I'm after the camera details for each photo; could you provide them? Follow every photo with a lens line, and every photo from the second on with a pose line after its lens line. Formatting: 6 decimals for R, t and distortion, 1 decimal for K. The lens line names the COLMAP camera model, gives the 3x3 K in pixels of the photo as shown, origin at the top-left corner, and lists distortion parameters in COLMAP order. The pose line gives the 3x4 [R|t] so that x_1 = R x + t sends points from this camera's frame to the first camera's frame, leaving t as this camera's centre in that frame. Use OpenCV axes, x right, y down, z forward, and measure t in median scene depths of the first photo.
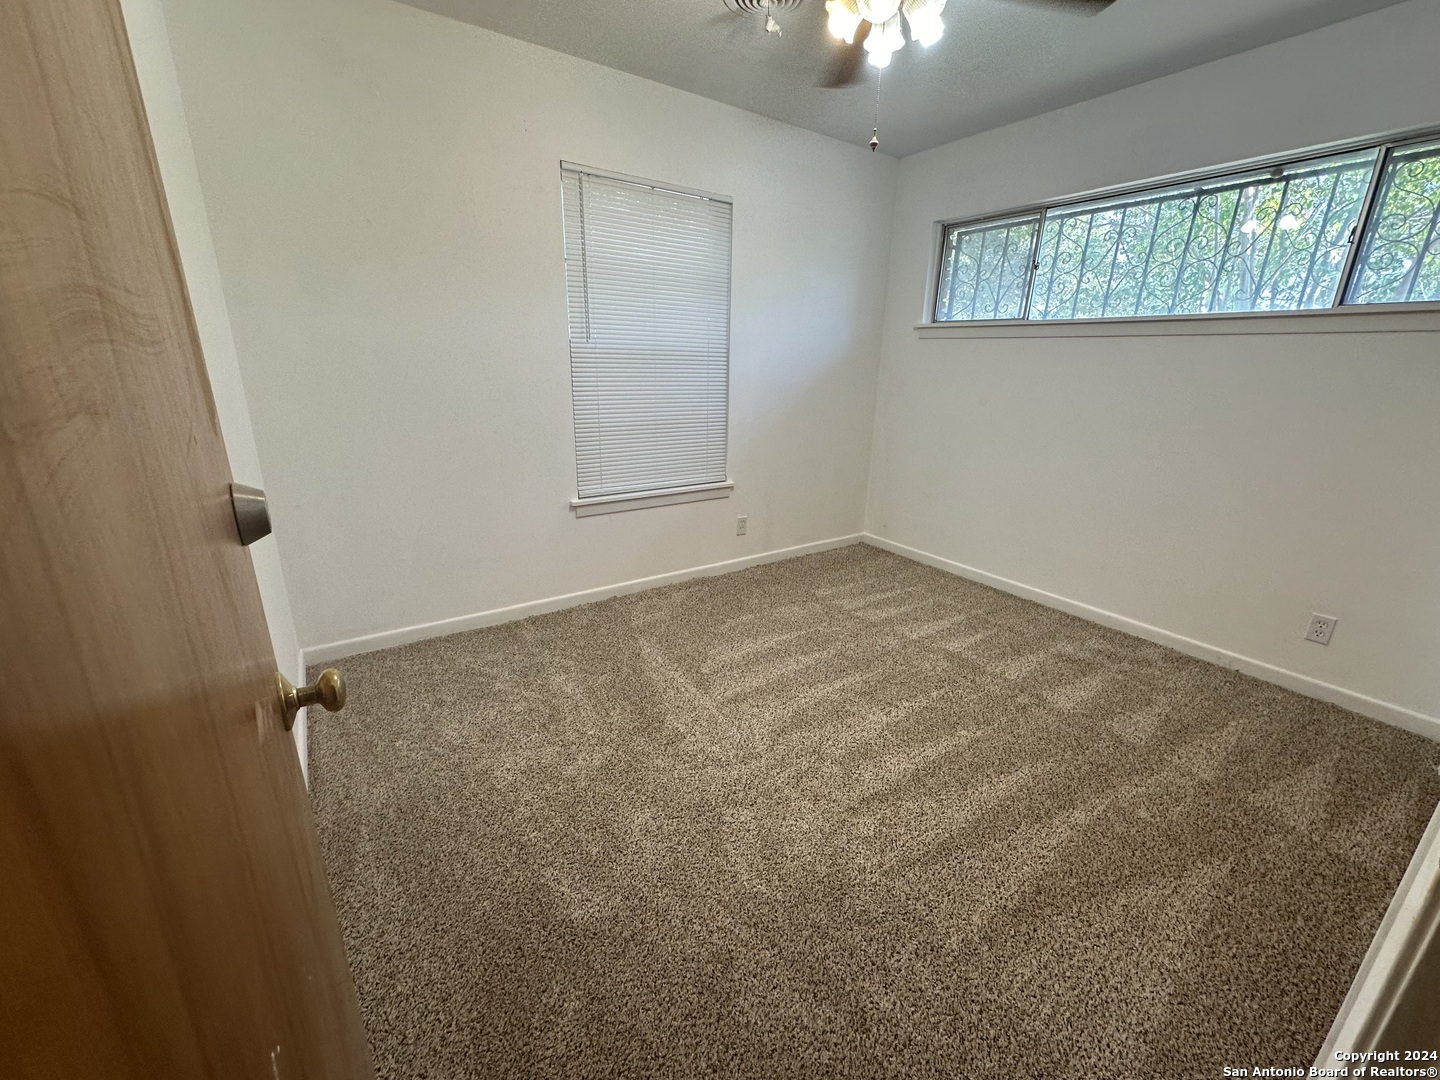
lens RADIAL K [[583.1, 0, 723.1], [0, 583.1, 540.1], [0, 0, 1]] dist [-0.002123, 0.000466]
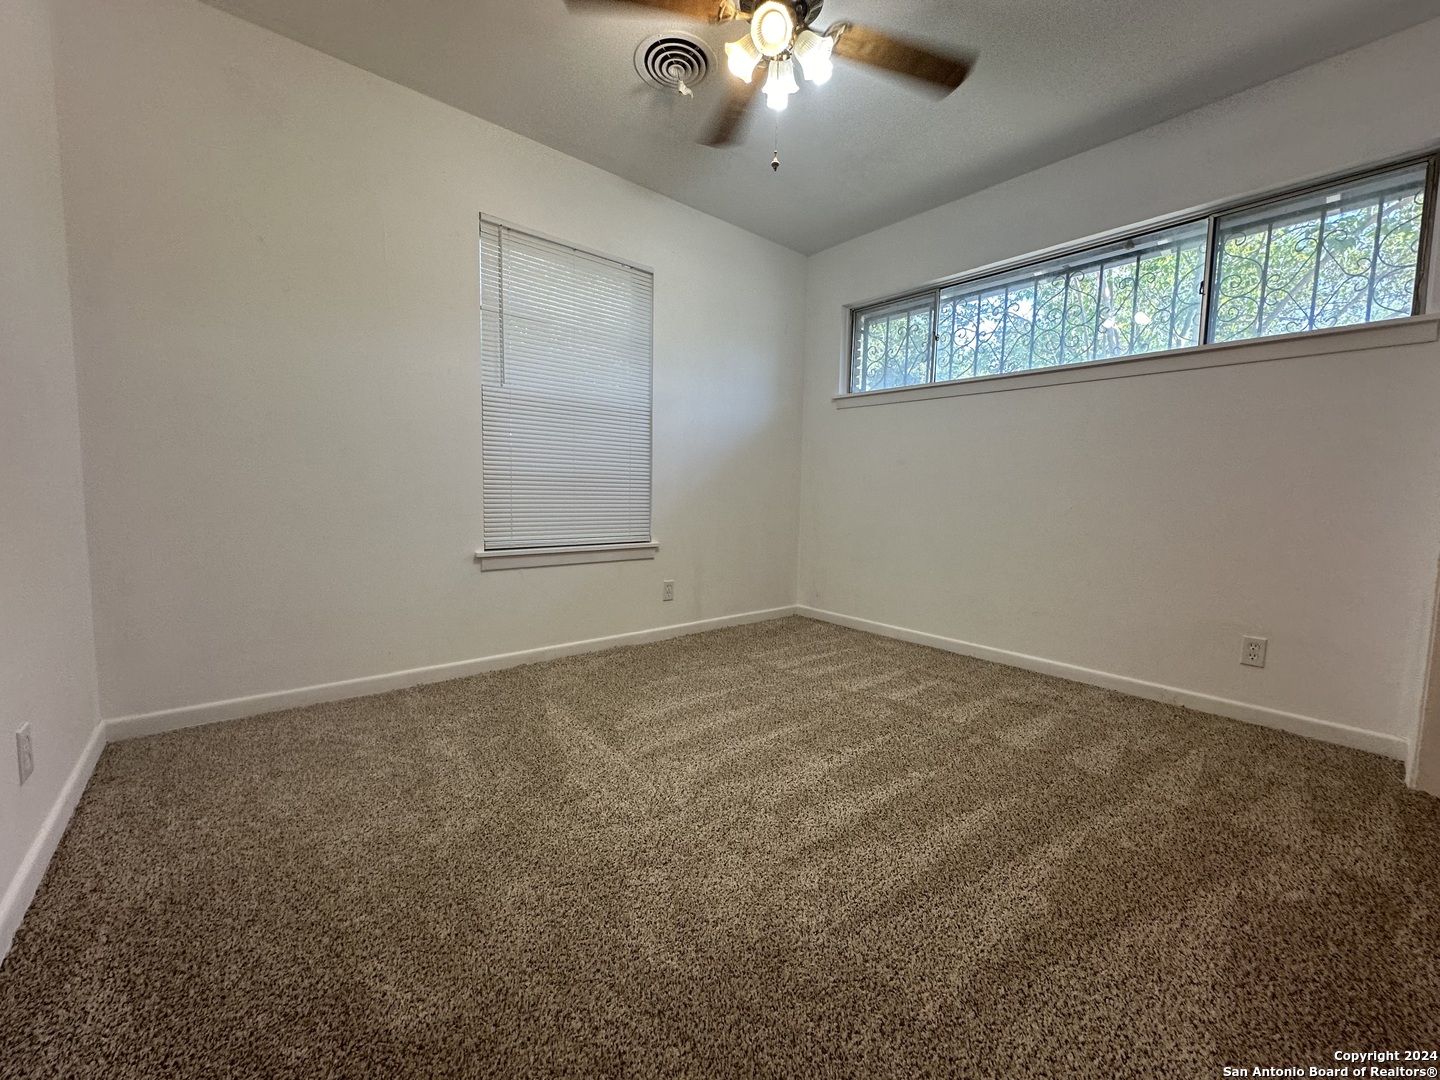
lens RADIAL K [[573.7, 0, 723.6], [0, 573.7, 539.8], [0, 0, 1]] dist [-0.002256, 0.000412]
pose [[0.994457, -0.009827, 0.104682, 0.039646], [0.031714, 0.977287, -0.209535, 0.149641], [-0.100245, 0.211693, 0.972182, 0.115356]]
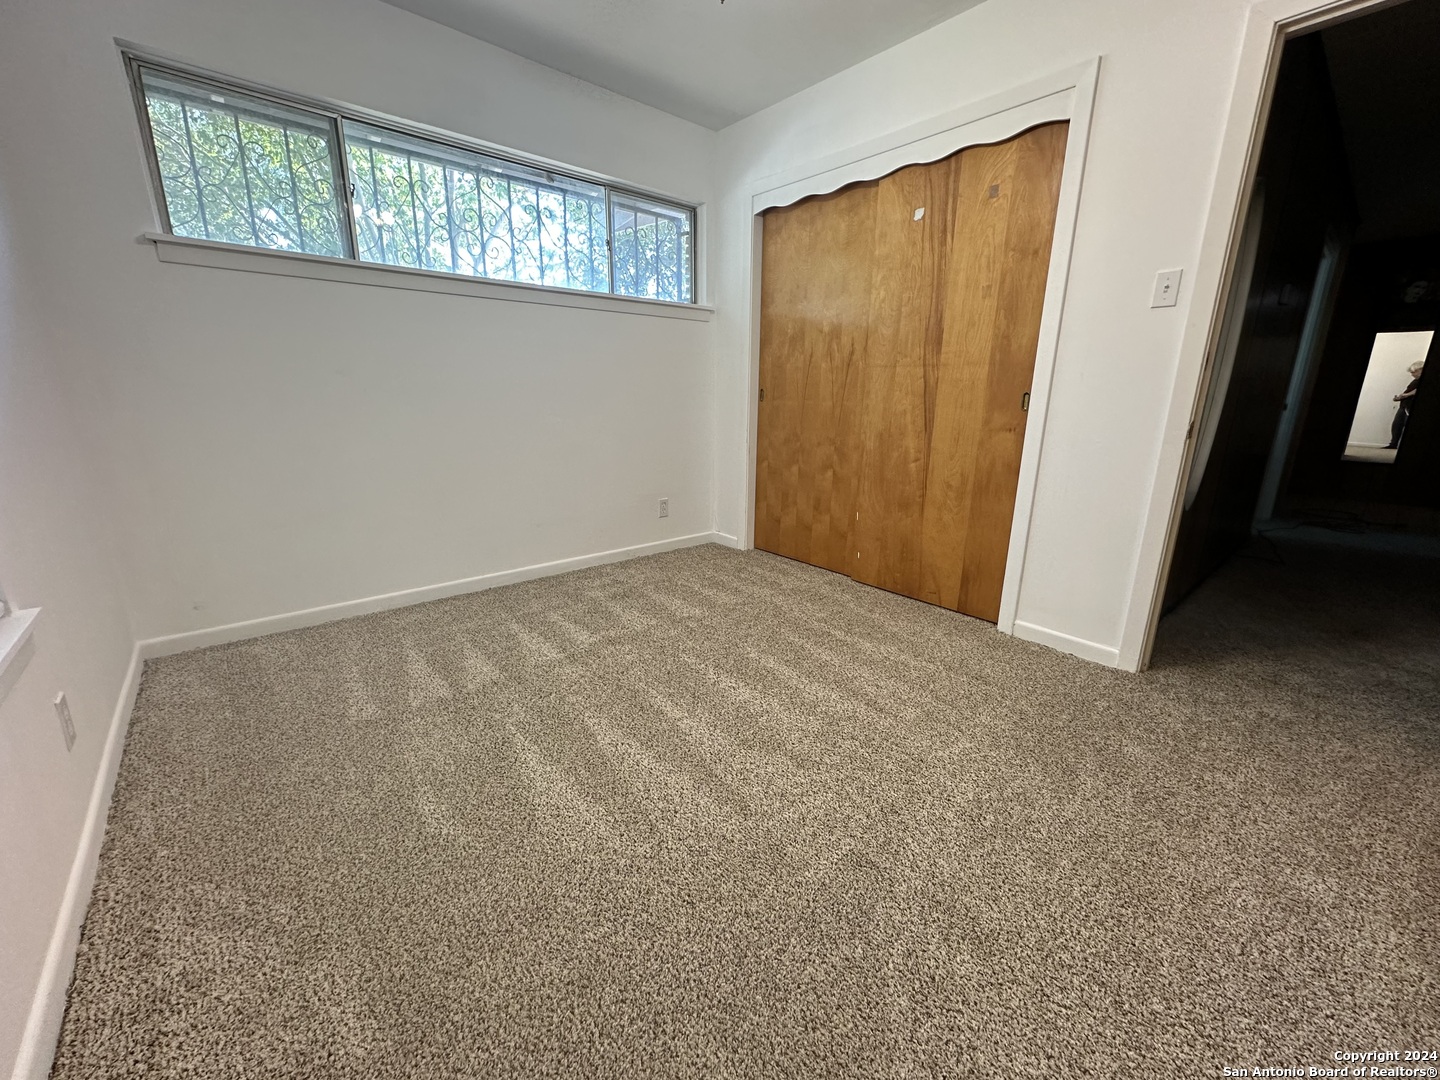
lens RADIAL K [[573.7, 0, 723.6], [0, 573.7, 539.8], [0, 0, 1]] dist [-0.002256, 0.000412]
pose [[-0.111358, -0.272822, 0.955598, -0.513239], [0.284002, 0.912740, 0.293681, -0.184618], [-0.952335, 0.304096, -0.024159, 0.956188]]
